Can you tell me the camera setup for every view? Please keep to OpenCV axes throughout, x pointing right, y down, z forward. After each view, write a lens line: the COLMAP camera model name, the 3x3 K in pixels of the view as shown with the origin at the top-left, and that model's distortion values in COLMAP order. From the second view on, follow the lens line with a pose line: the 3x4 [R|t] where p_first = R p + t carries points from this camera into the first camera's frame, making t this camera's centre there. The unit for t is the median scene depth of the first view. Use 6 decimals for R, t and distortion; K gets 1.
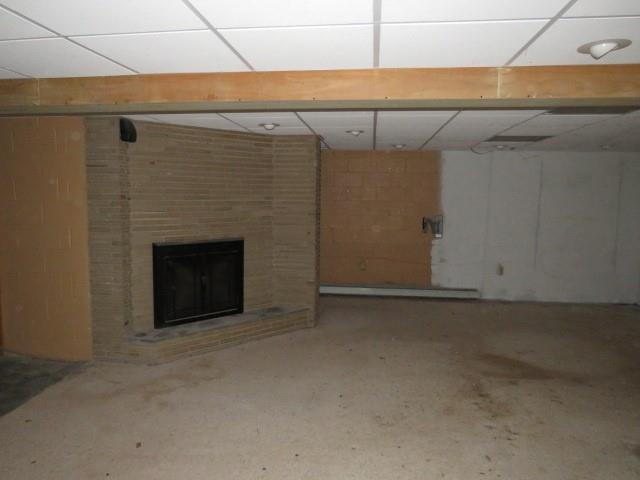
lens RADIAL K [[448.1, 0, 319.3], [0, 448.1, 240.3], [0, 0, 1]] dist [0.001112, 0.002712]
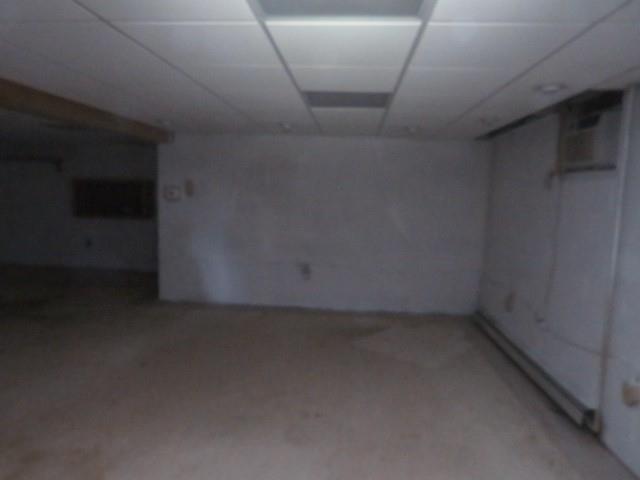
lens RADIAL K [[463.0, 0, 320.6], [0, 463.0, 245.0], [0, 0, 1]] dist [-0.009726, 0.004138]
pose [[-0.042507, -0.135374, 0.989882, -1.092182], [0.066363, 0.988207, 0.137995, -0.029495], [-0.996890, 0.071558, -0.033021, 0.148190]]
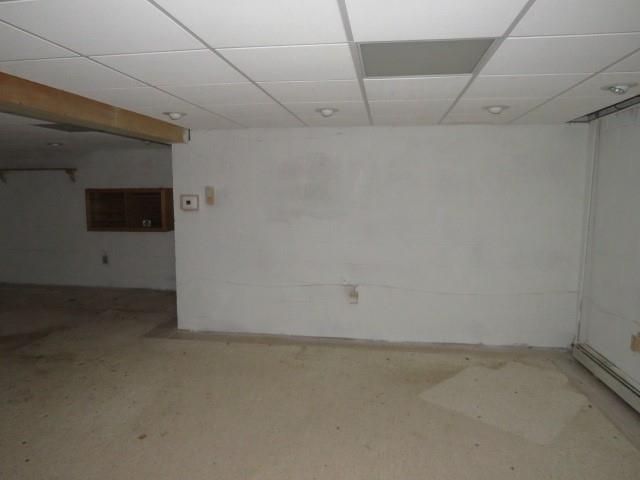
lens RADIAL K [[463.0, 0, 320.6], [0, 463.0, 245.0], [0, 0, 1]] dist [-0.009726, 0.004138]
pose [[0.033675, -0.129654, 0.990987, -0.781312], [0.095759, 0.987406, 0.125932, -0.031496], [-0.994835, 0.090655, 0.045666, 0.171512]]
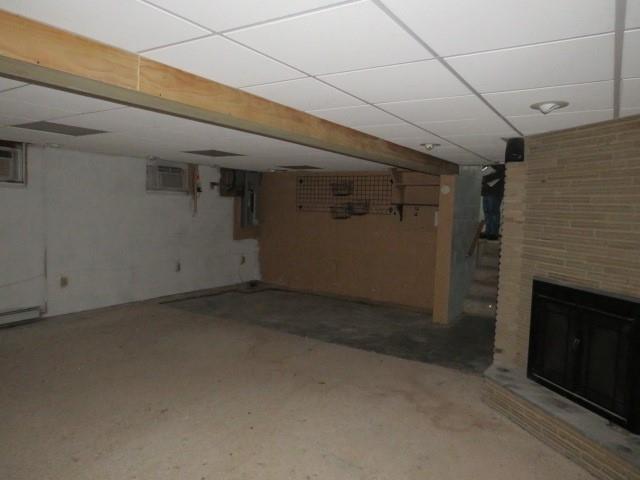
lens RADIAL K [[463.0, 0, 320.6], [0, 463.0, 245.0], [0, 0, 1]] dist [-0.009726, 0.004138]
pose [[-0.440198, 0.054544, -0.896243, 0.734362], [-0.125692, 0.984582, 0.121655, -0.132095], [0.889060, 0.166203, -0.426555, 1.248163]]
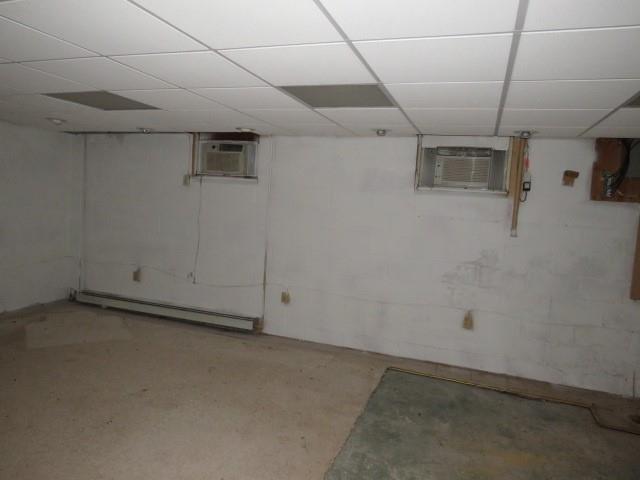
lens RADIAL K [[463.0, 0, 320.6], [0, 463.0, 245.0], [0, 0, 1]] dist [-0.009726, 0.004138]
pose [[-0.975319, -0.090625, 0.201345, -0.793531], [-0.052541, 0.980951, 0.187014, -0.096673], [-0.214458, 0.171819, -0.961502, 0.997462]]
